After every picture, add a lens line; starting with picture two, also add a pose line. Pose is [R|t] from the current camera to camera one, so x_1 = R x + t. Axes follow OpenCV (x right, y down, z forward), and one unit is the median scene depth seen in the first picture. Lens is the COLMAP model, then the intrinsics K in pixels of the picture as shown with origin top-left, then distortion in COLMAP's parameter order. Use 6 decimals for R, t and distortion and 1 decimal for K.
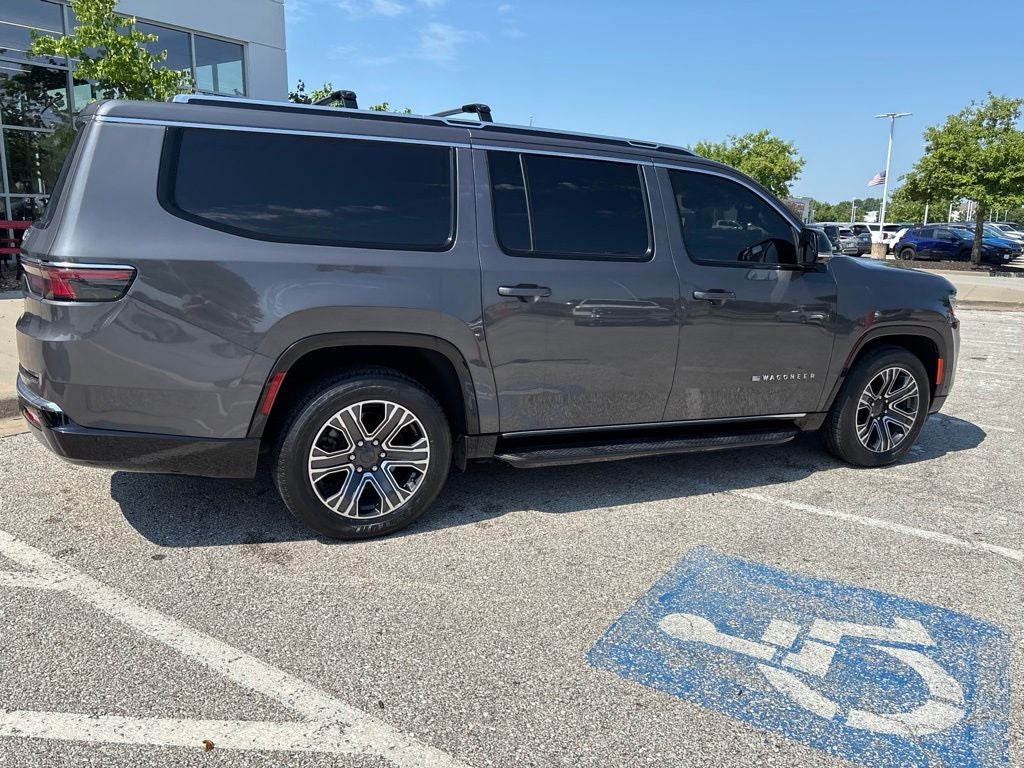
lens RADIAL K [[773.1, 0, 509.3], [0, 773.1, 374.5], [0, 0, 1]] dist [0.060897, -0.074308]
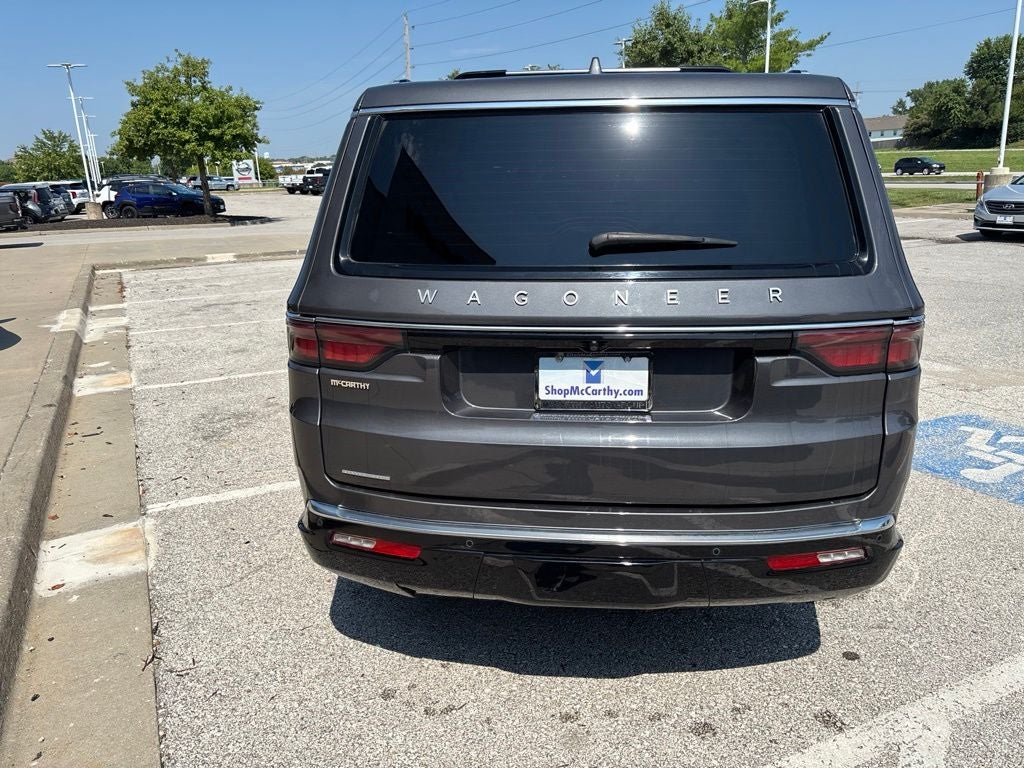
lens RADIAL K [[773.1, 0, 509.1], [0, 773.1, 390.1], [0, 0, 1]] dist [0.060897, -0.074308]
pose [[0.504918, -0.274109, 0.818487, -1.109738], [0.211517, 0.958618, 0.190556, -0.238051], [-0.836850, 0.076909, 0.542003, 0.760484]]
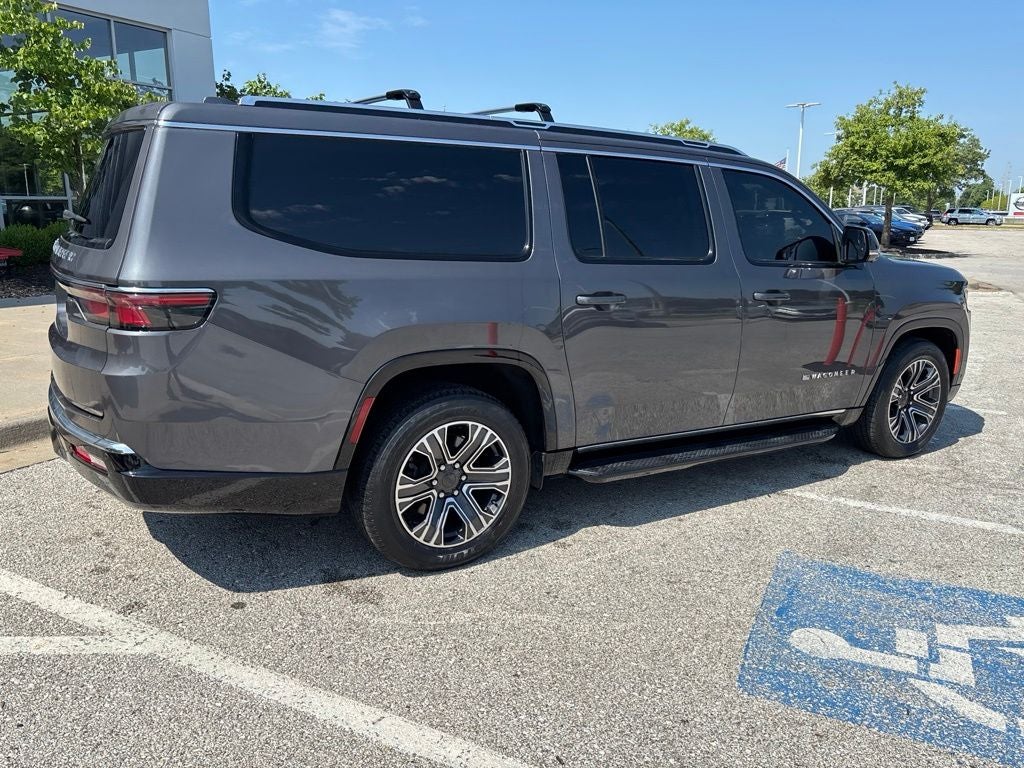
lens RADIAL K [[773.1, 0, 509.0], [0, 773.1, 375.1], [0, 0, 1]] dist [0.060897, -0.074308]
pose [[0.993657, -0.039261, 0.105377, -0.201014], [0.037846, 0.999165, 0.015391, -0.033435], [-0.105893, -0.011305, 0.994313, 0.058662]]
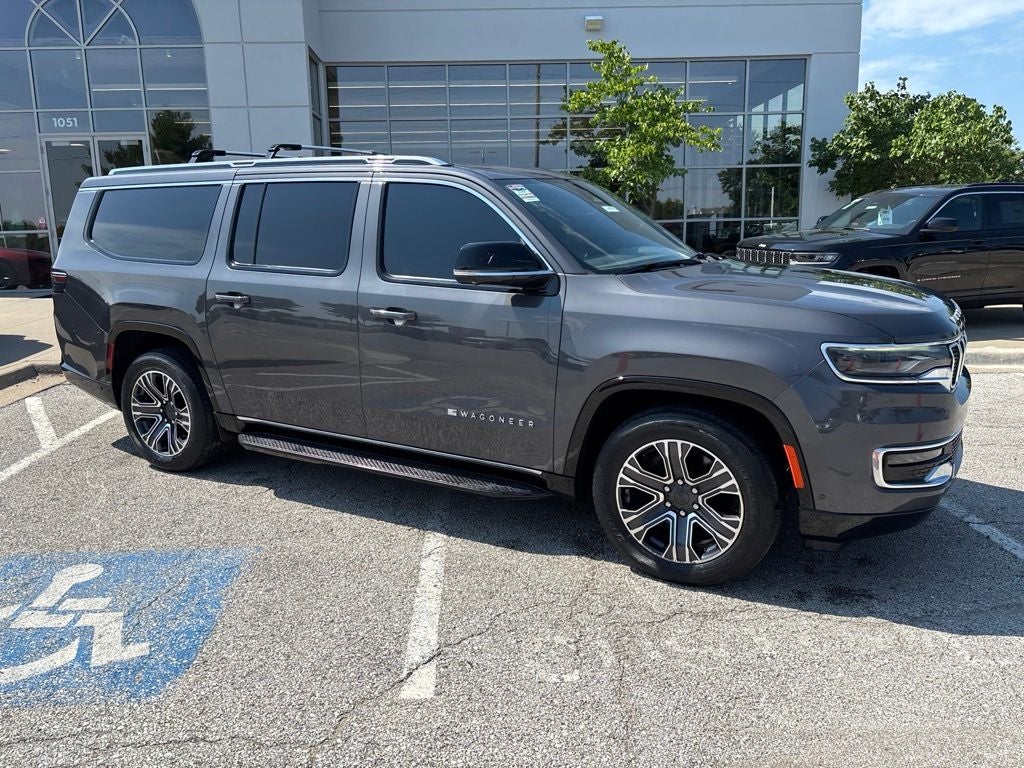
lens RADIAL K [[773.1, 0, 505.2], [0, 773.1, 382.8], [0, 0, 1]] dist [0.060897, -0.074308]
pose [[0.575378, 0.121897, -0.808753, 1.271629], [-0.130262, 0.989867, 0.056522, -0.102878], [0.807448, 0.072828, 0.585426, 0.651604]]
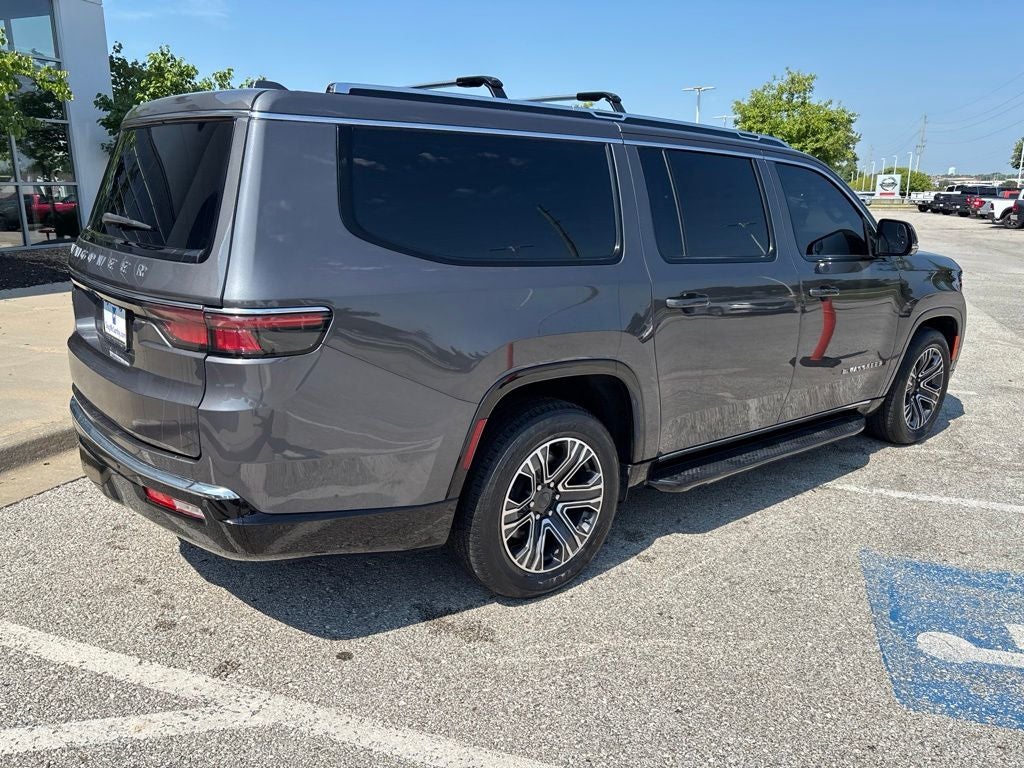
lens RADIAL K [[773.1, 0, 509.5], [0, 773.1, 386.7], [0, 0, 1]] dist [0.060897, -0.074308]
pose [[0.968196, -0.078993, 0.237394, -0.412748], [0.066676, 0.996000, 0.059486, -0.077397], [-0.241143, -0.041765, 0.969590, 0.159583]]
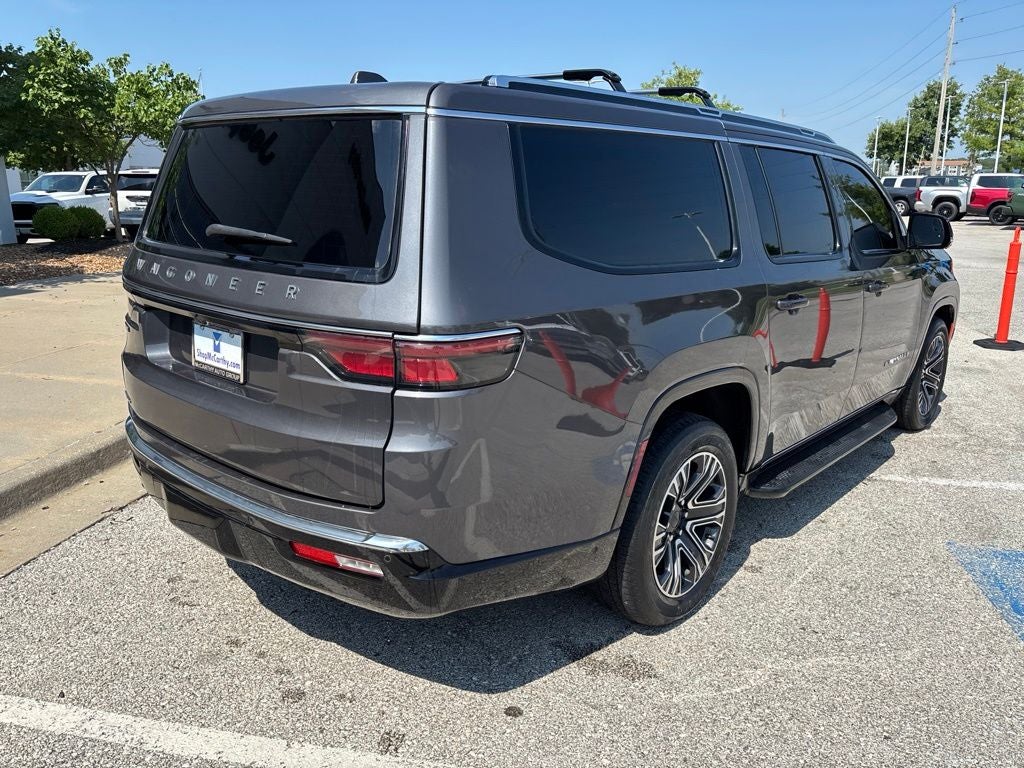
lens RADIAL K [[773.1, 0, 509.8], [0, 773.1, 379.6], [0, 0, 1]] dist [0.060897, -0.074308]
pose [[0.919786, -0.121316, 0.373197, -0.627762], [0.100879, 0.992151, 0.073894, -0.120839], [-0.379233, -0.030318, 0.924805, 0.298850]]
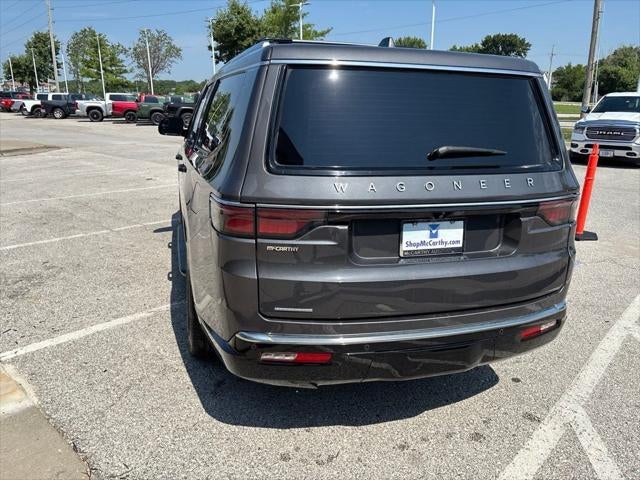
lens RADIAL K [[483.2, 0, 316.6], [0, 483.2, 235.5], [0, 0, 1]] dist [0.060897, -0.074308]
pose [[0.162889, -0.288240, 0.943602, -1.182121], [0.187318, 0.948015, 0.257253, -0.300735], [-0.968700, 0.134850, 0.208414, 1.033745]]
